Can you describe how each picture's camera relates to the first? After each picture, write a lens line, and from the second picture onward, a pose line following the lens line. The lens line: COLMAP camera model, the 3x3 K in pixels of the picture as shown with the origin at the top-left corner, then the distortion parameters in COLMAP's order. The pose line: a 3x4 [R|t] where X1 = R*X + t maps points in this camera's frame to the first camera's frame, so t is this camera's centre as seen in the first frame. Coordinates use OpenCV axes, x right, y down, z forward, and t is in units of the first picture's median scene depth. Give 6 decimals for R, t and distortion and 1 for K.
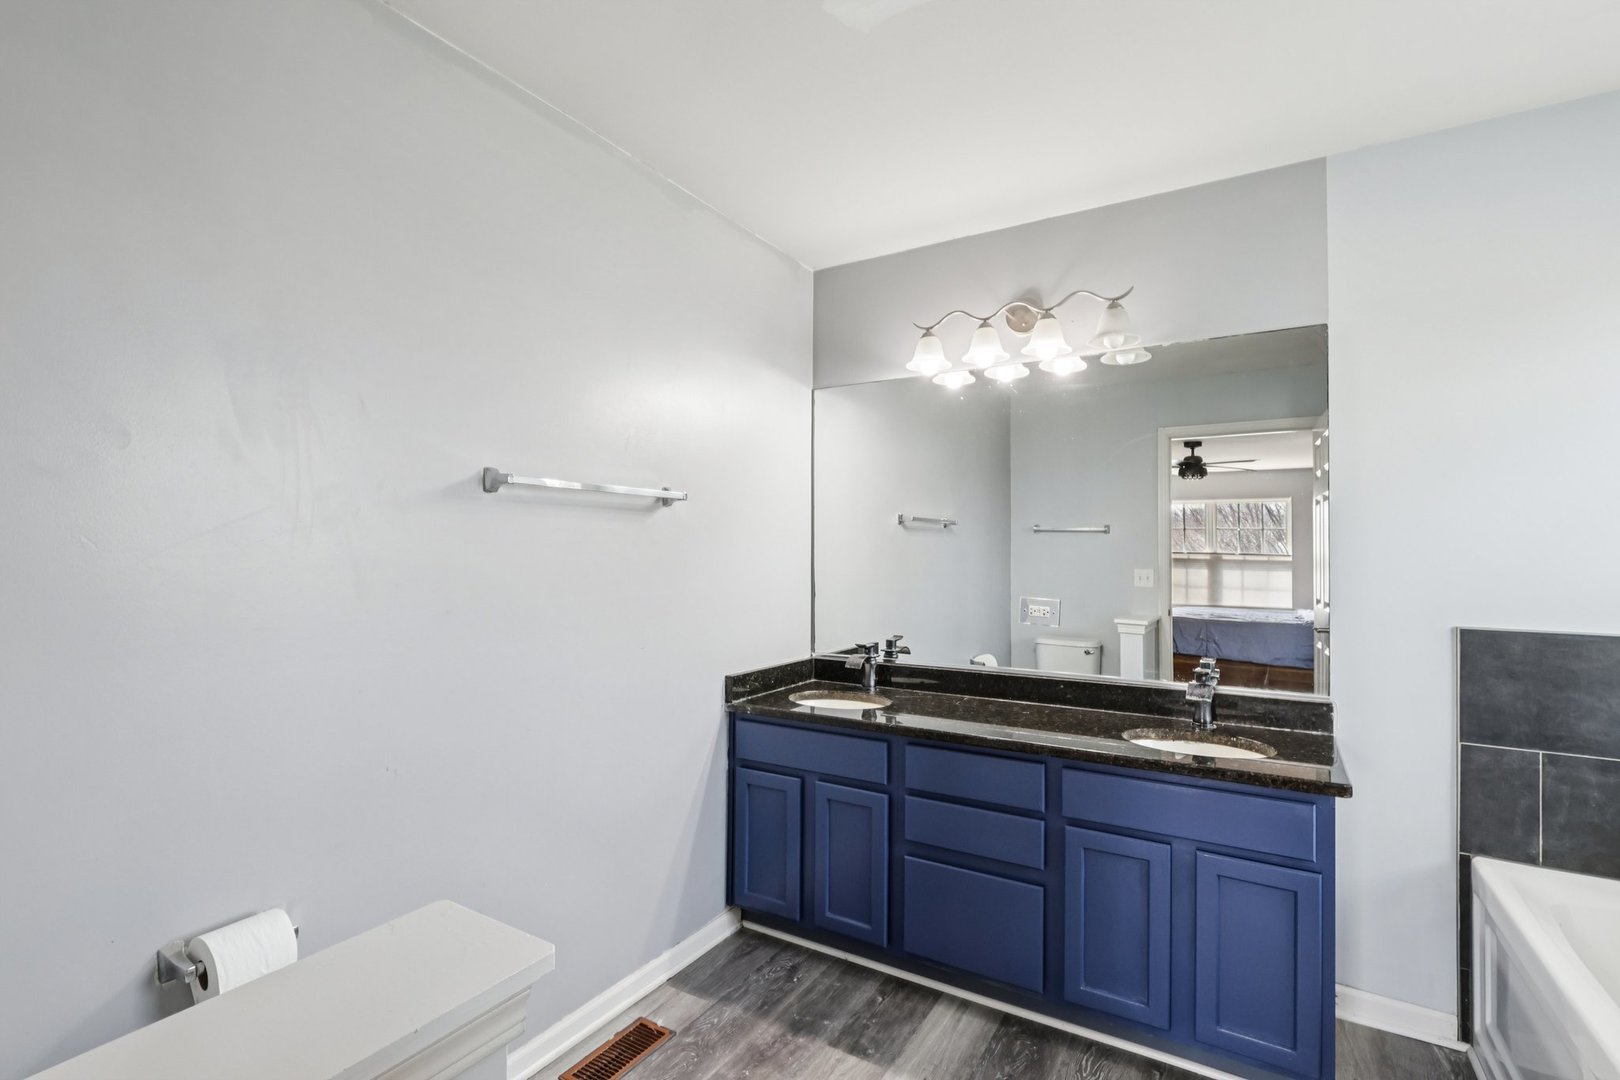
lens RADIAL K [[747.1, 0, 810.1], [0, 747.1, 542.0], [0, 0, 1]] dist [-0.012209, 0.002753]
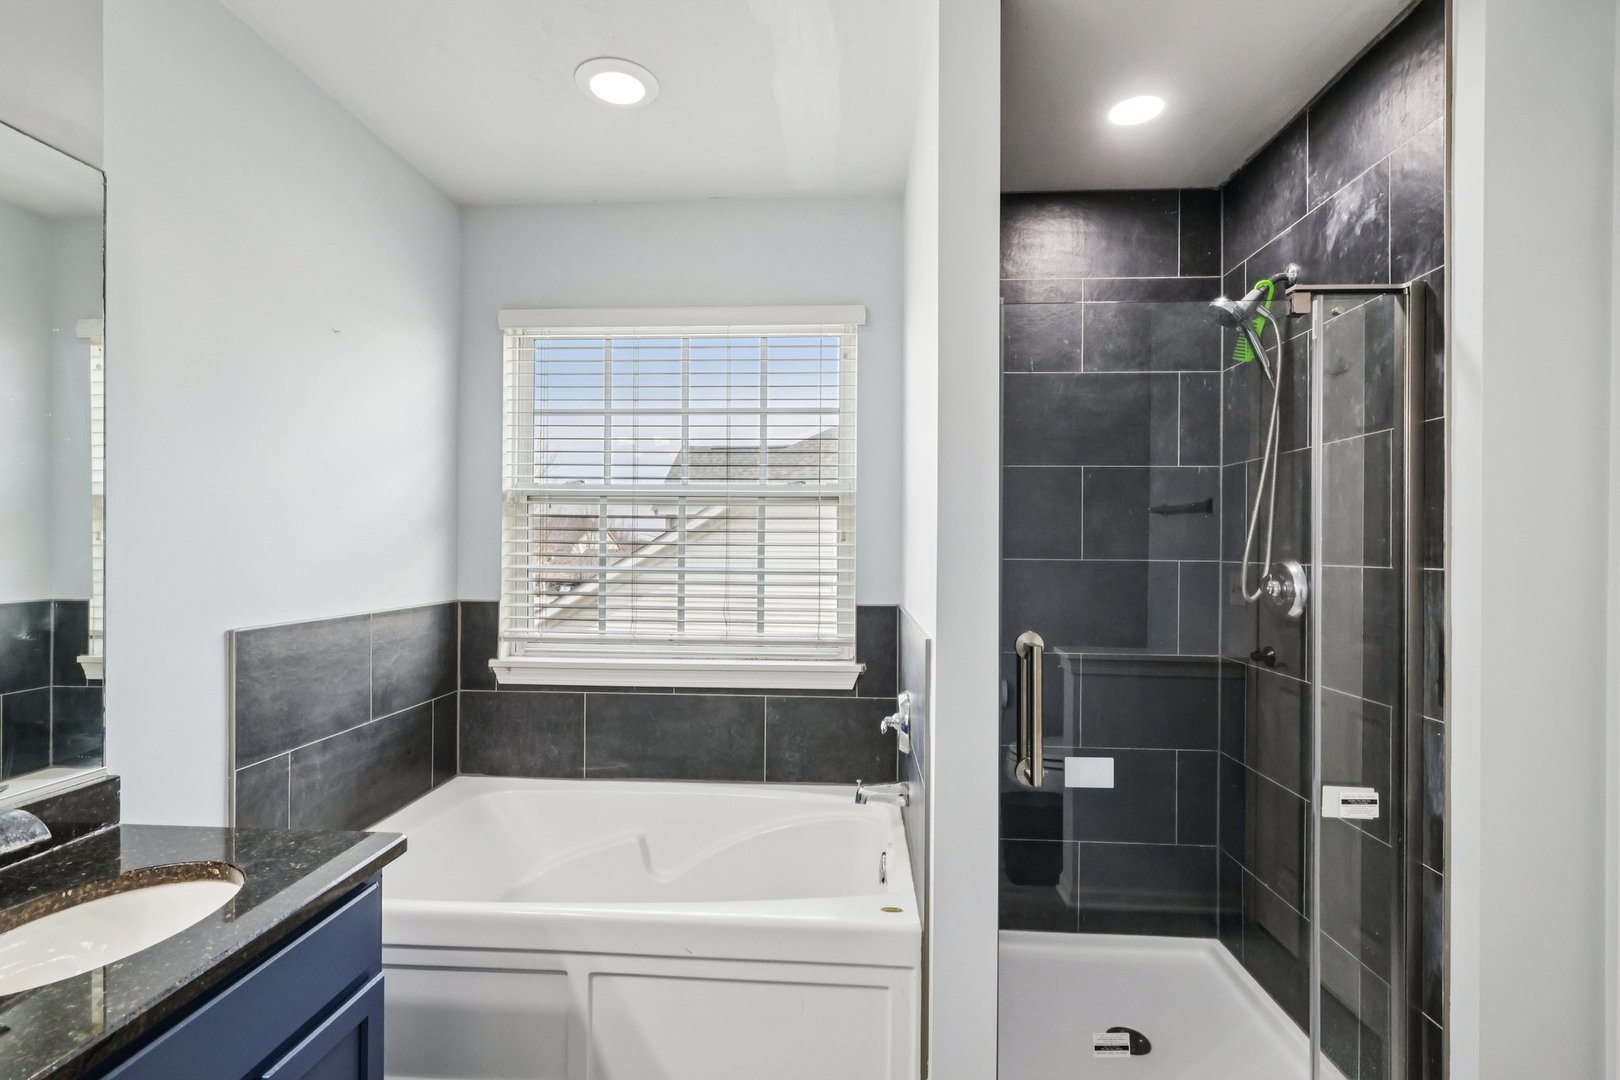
lens RADIAL K [[747.1, 0, 811.2], [0, 747.1, 541.5], [0, 0, 1]] dist [-0.012209, 0.002753]
pose [[-0.470418, -0.003728, 0.882436, -0.156542], [-0.010690, 0.999942, -0.001474, 0.010444], [-0.882379, -0.010127, -0.470430, 0.853775]]
